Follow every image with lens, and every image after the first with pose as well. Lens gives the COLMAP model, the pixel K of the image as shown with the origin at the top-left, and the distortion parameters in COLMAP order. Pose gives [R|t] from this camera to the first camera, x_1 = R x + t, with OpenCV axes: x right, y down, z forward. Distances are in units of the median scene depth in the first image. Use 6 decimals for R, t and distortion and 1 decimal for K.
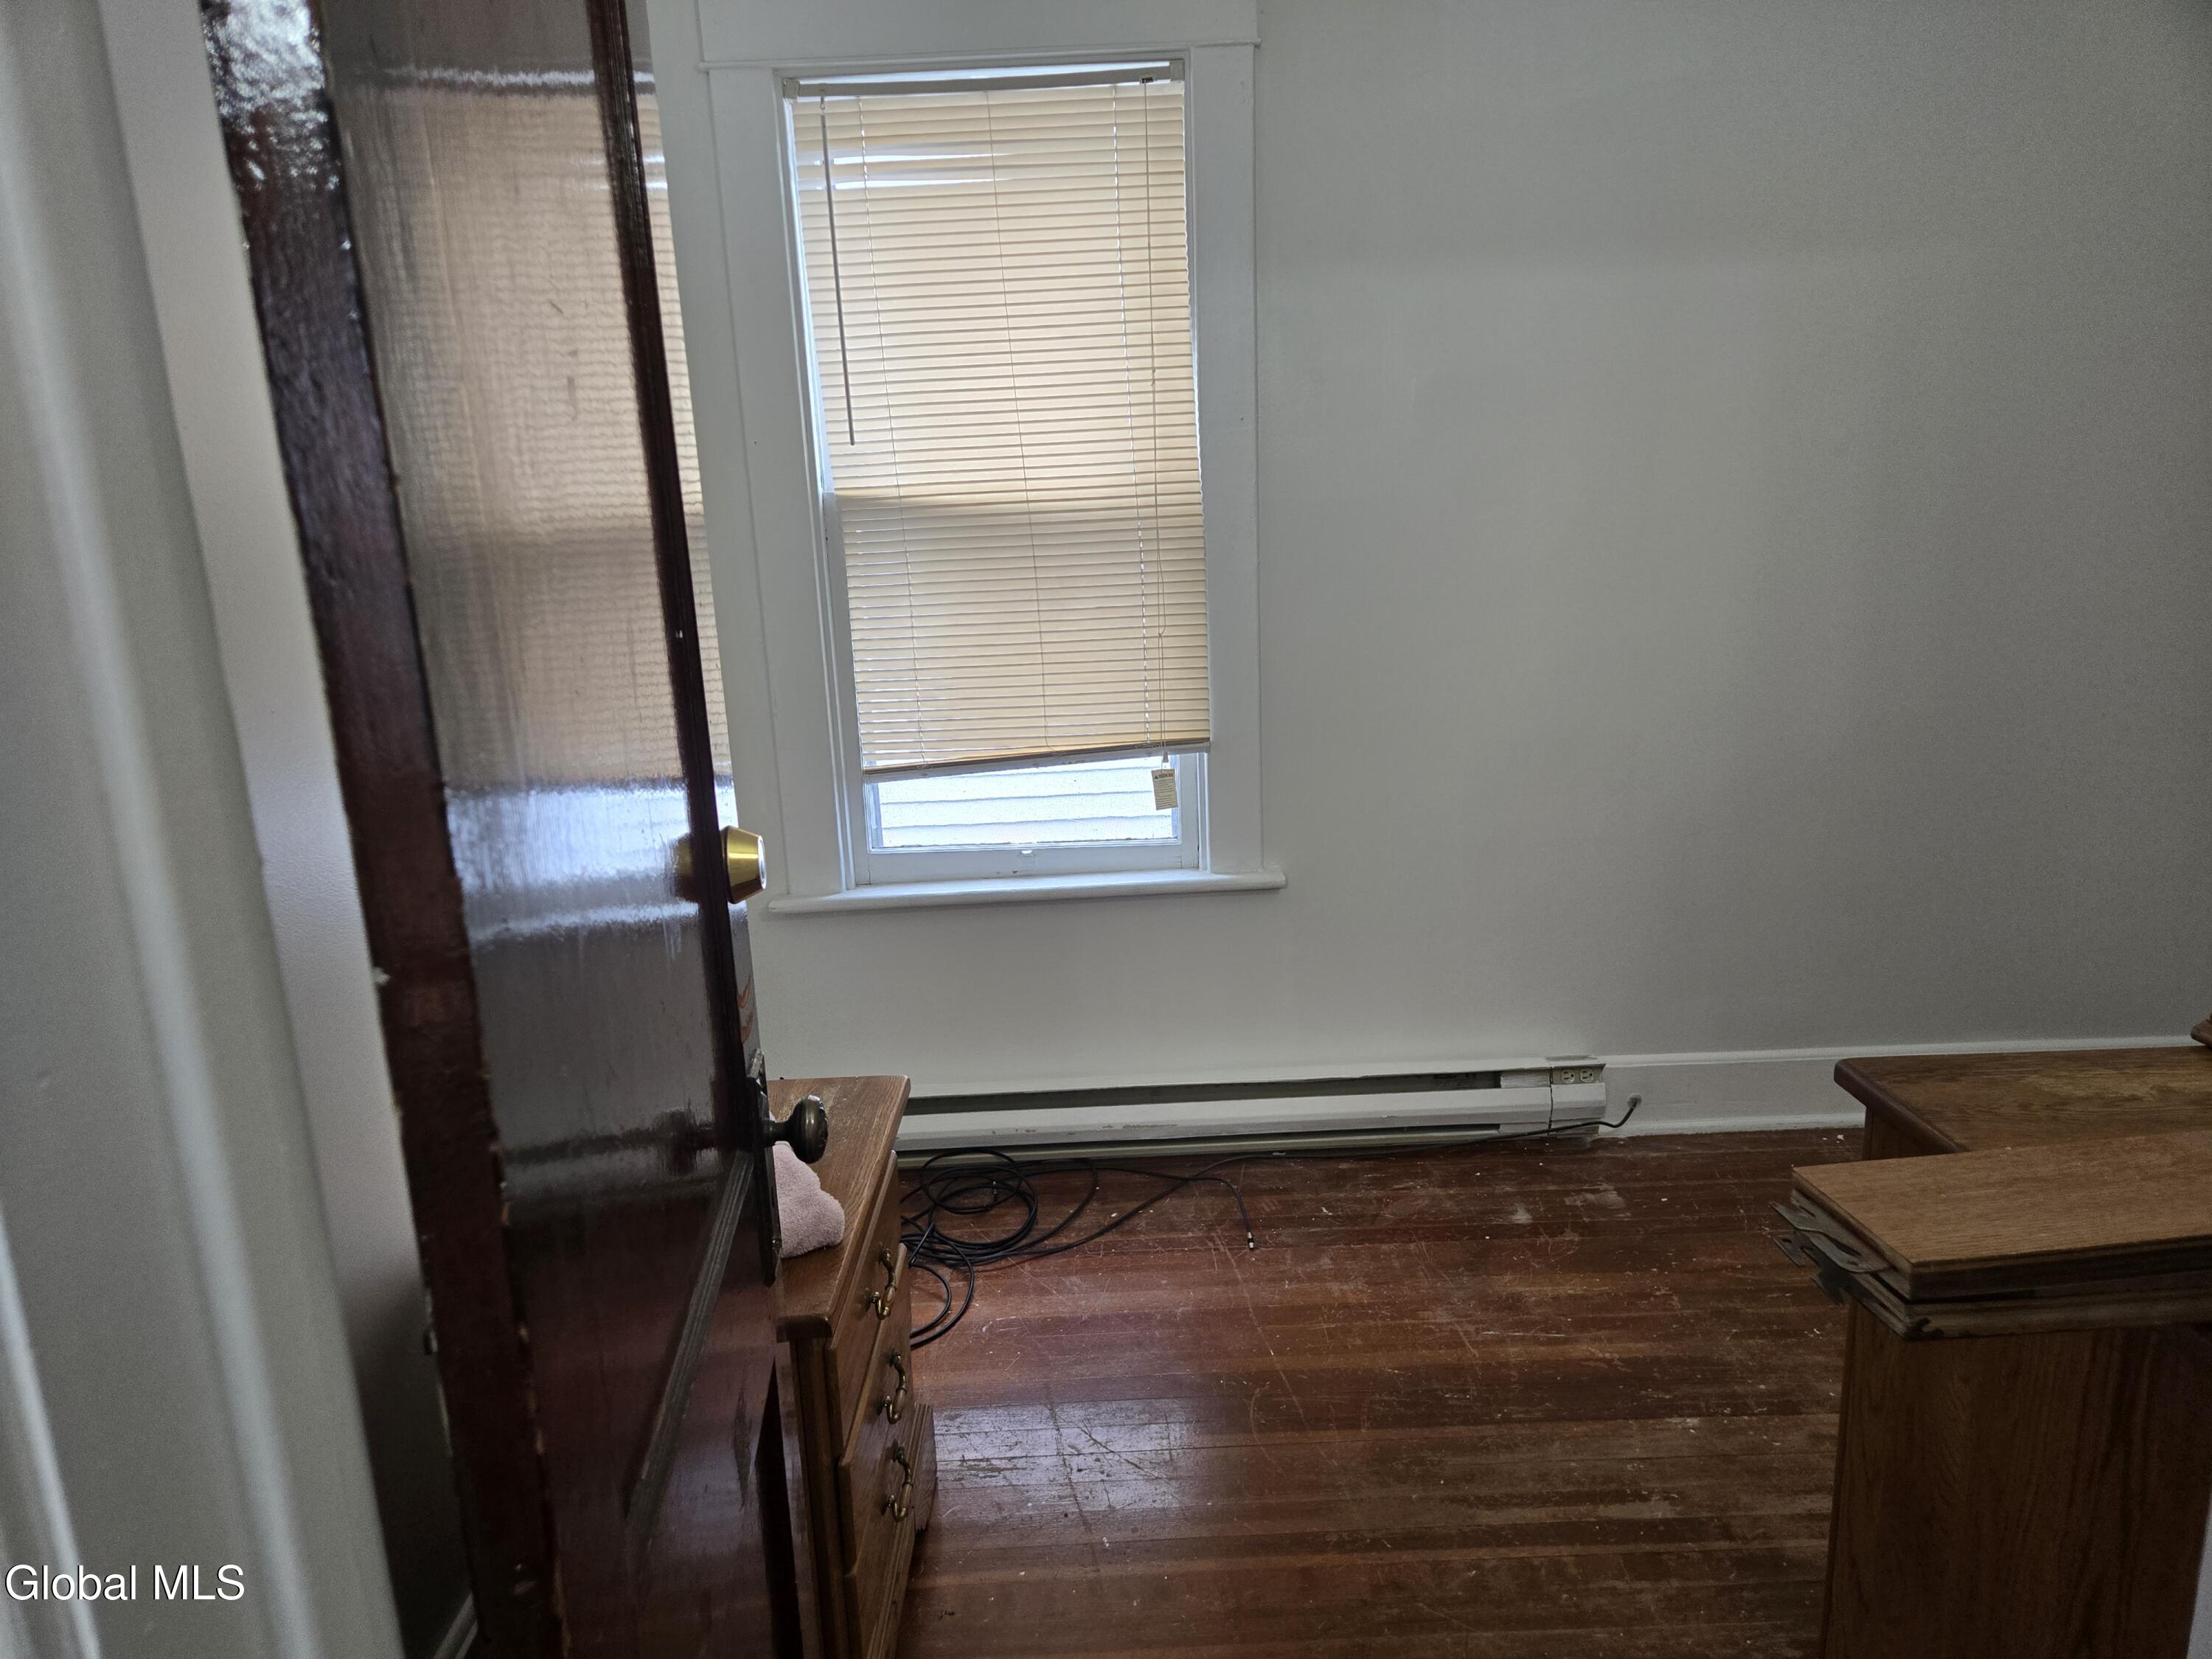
lens RADIAL K [[1517.6, 0, 1083.6], [0, 1517.6, 855.0], [0, 0, 1]] dist [0.091415, -0.070471]
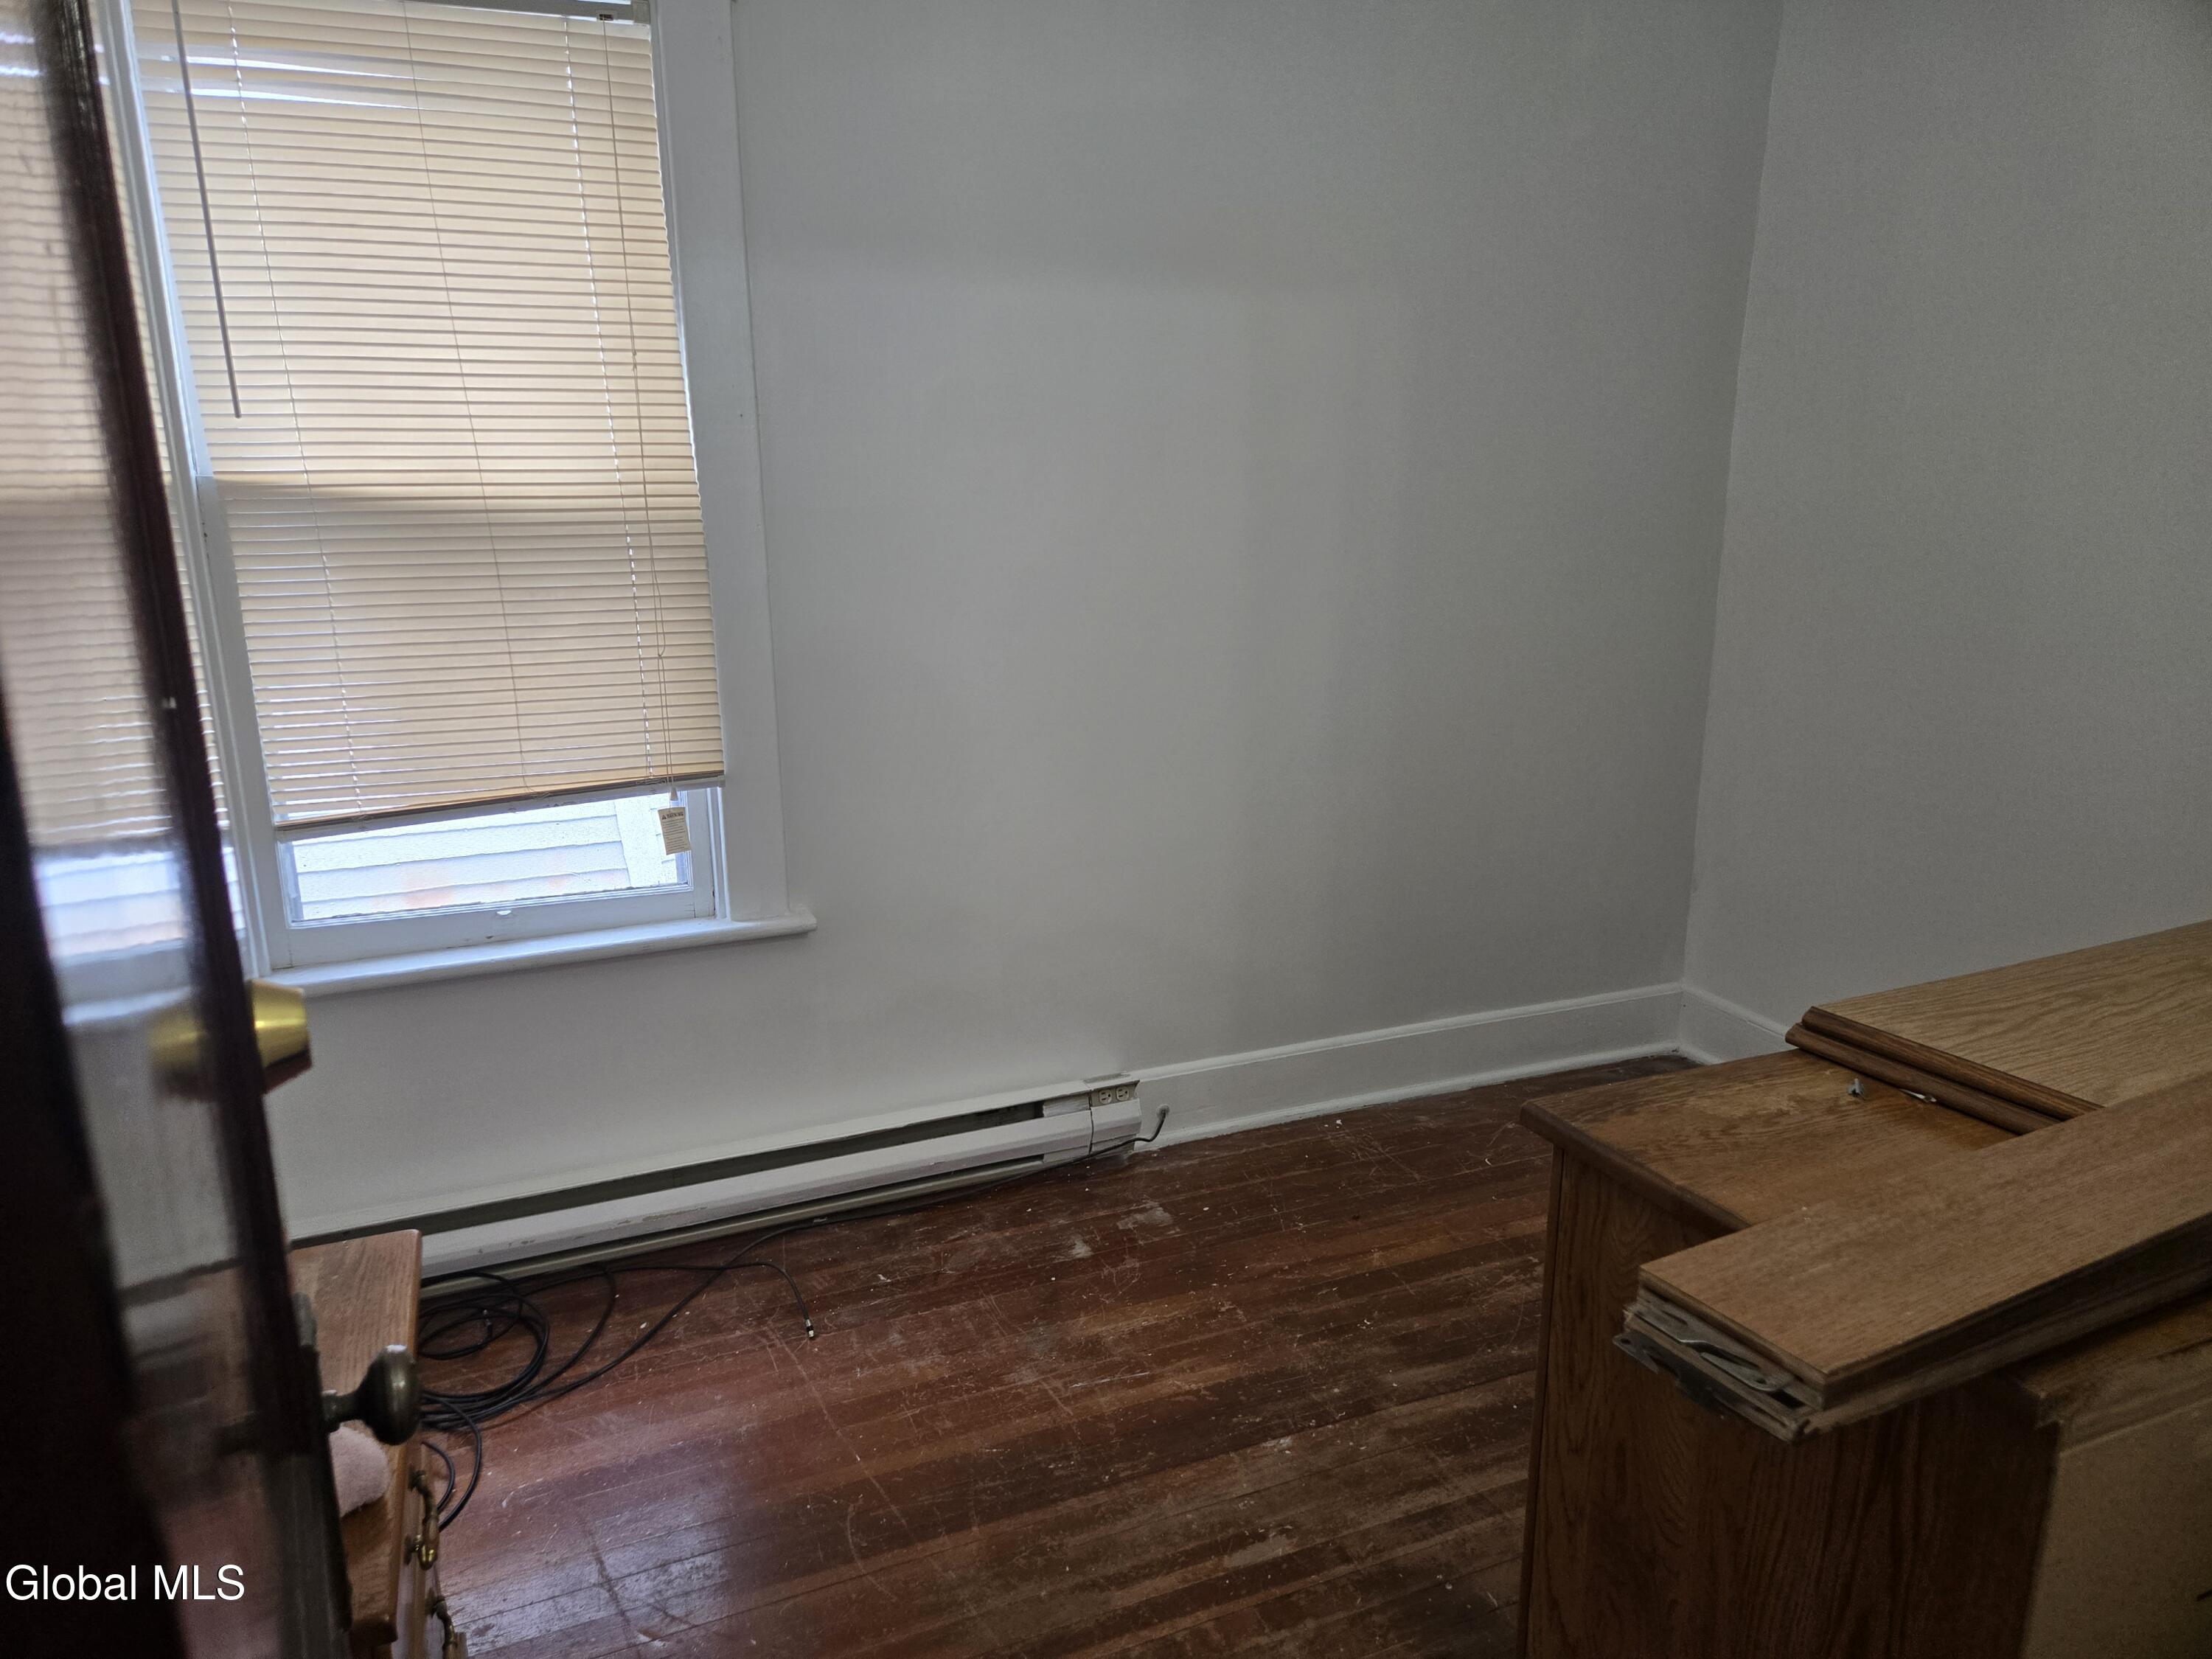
lens RADIAL K [[1517.6, 0, 1091.7], [0, 1517.6, 852.2], [0, 0, 1]] dist [0.091415, -0.070471]
pose [[0.923769, -0.058493, 0.378456, -0.062080], [0.059843, 0.998174, 0.008205, -0.024886], [-0.378245, 0.015069, 0.925583, 0.095033]]
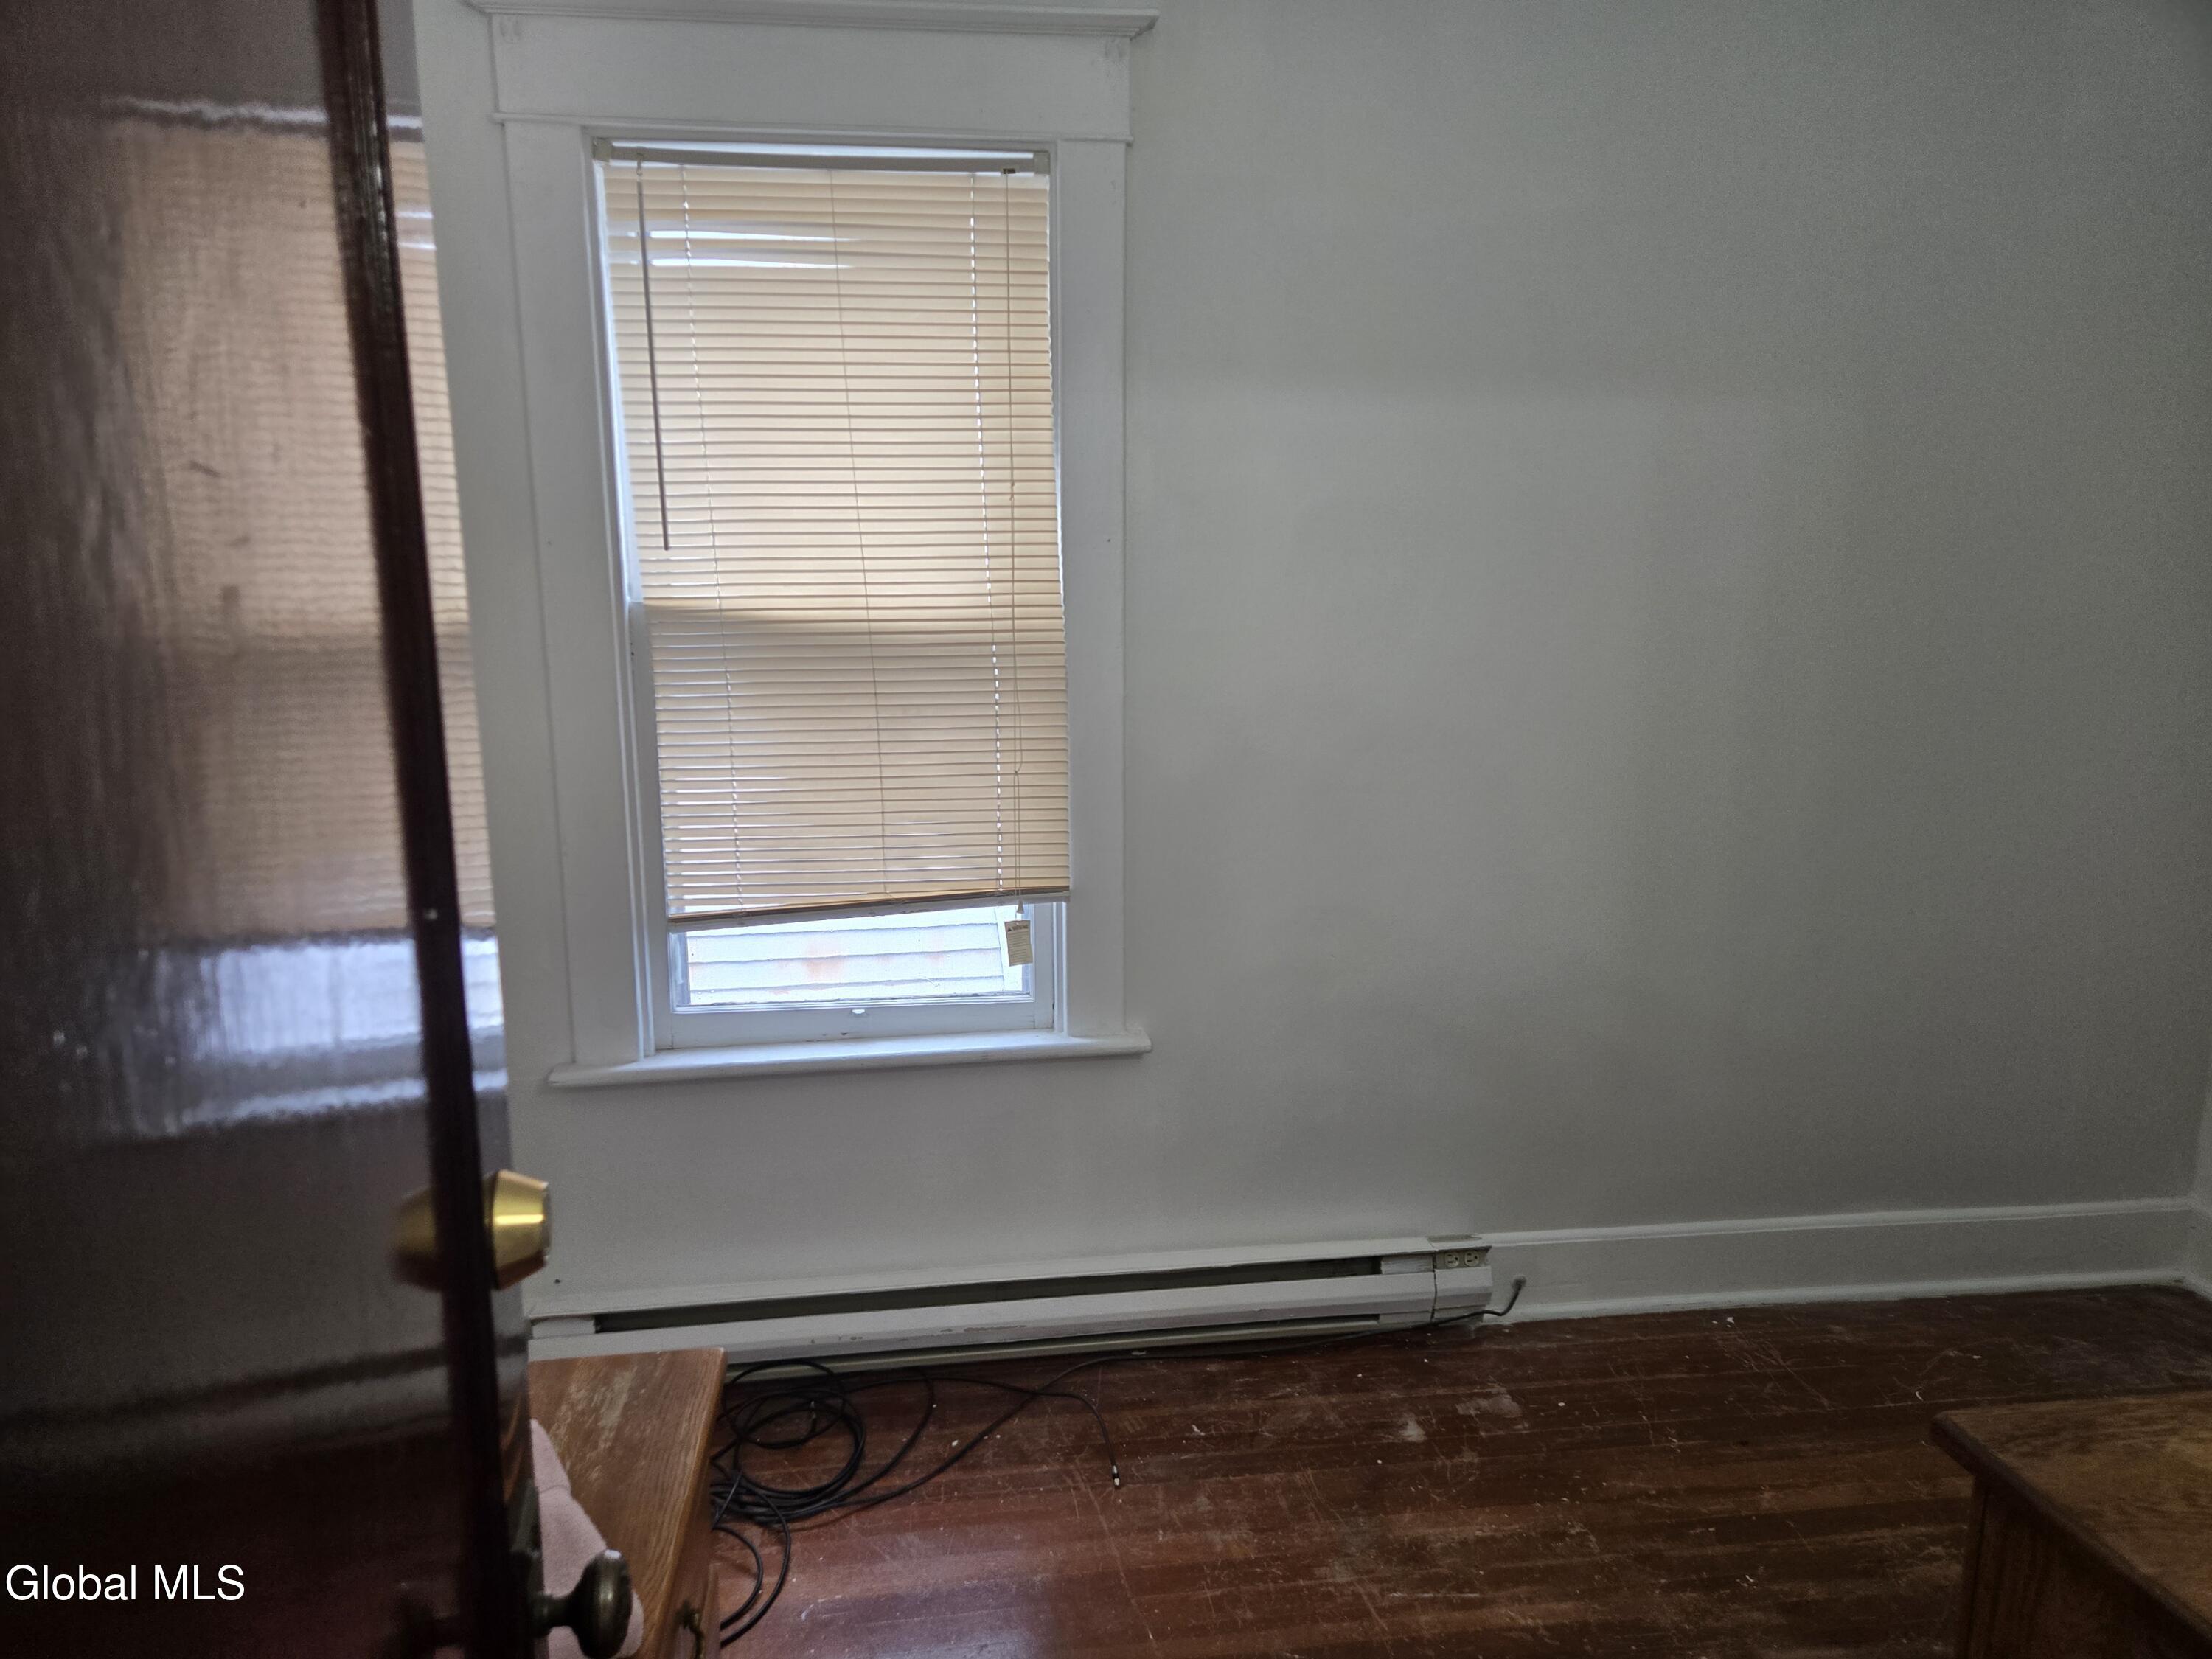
lens RADIAL K [[1517.6, 0, 1075.9], [0, 1517.6, 837.6], [0, 0, 1]] dist [0.091415, -0.070471]
pose [[0.991883, 0.014310, 0.126349, -0.027783], [-0.006682, 0.998140, -0.060589, -0.054327], [-0.126981, 0.059253, 0.990134, 0.118119]]
